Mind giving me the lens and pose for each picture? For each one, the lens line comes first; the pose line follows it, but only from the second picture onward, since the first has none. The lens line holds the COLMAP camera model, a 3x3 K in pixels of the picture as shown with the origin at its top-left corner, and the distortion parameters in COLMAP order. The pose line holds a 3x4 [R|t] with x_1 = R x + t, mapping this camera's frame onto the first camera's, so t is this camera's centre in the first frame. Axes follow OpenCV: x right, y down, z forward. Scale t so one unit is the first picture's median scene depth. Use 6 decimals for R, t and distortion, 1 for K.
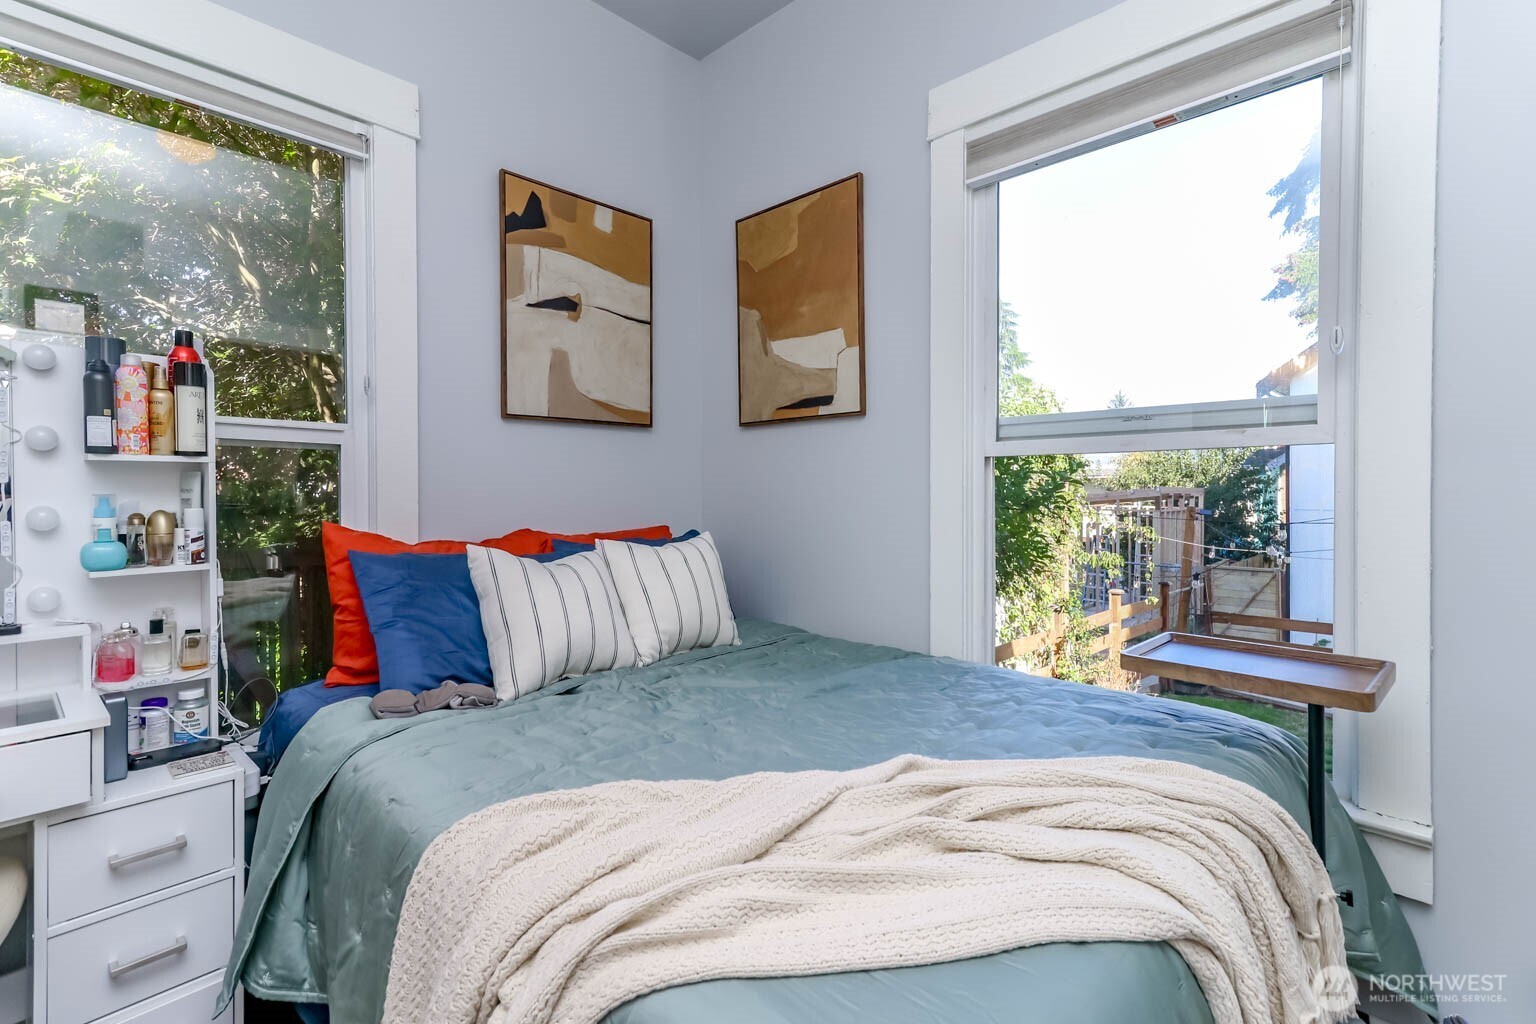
lens RADIAL K [[697.7, 0, 772.9], [0, 697.7, 496.4], [0, 0, 1]] dist [0.020248, -0.000126]
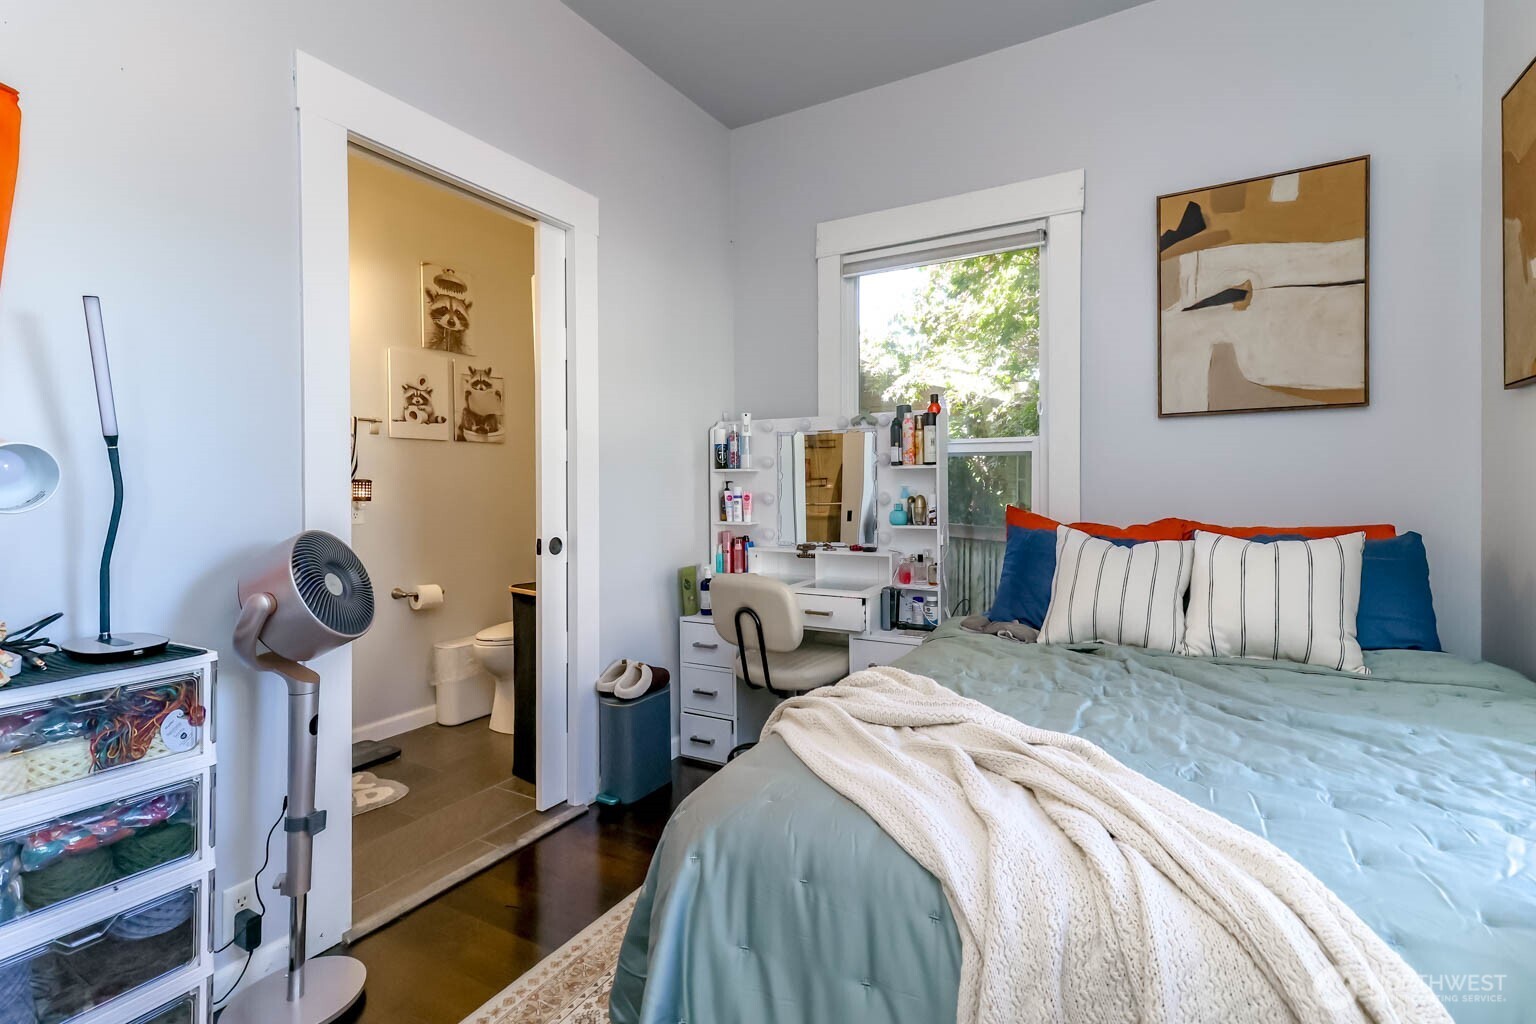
lens RADIAL K [[699.9, 0, 819.0], [0, 699.9, 492.1], [0, 0, 1]] dist [0.001219, 0.000152]
pose [[0.270806, 0.009405, -0.962588, 0.545182], [-0.001289, 0.999955, 0.009408, -0.003319], [0.962633, -0.001307, 0.270806, 0.174598]]
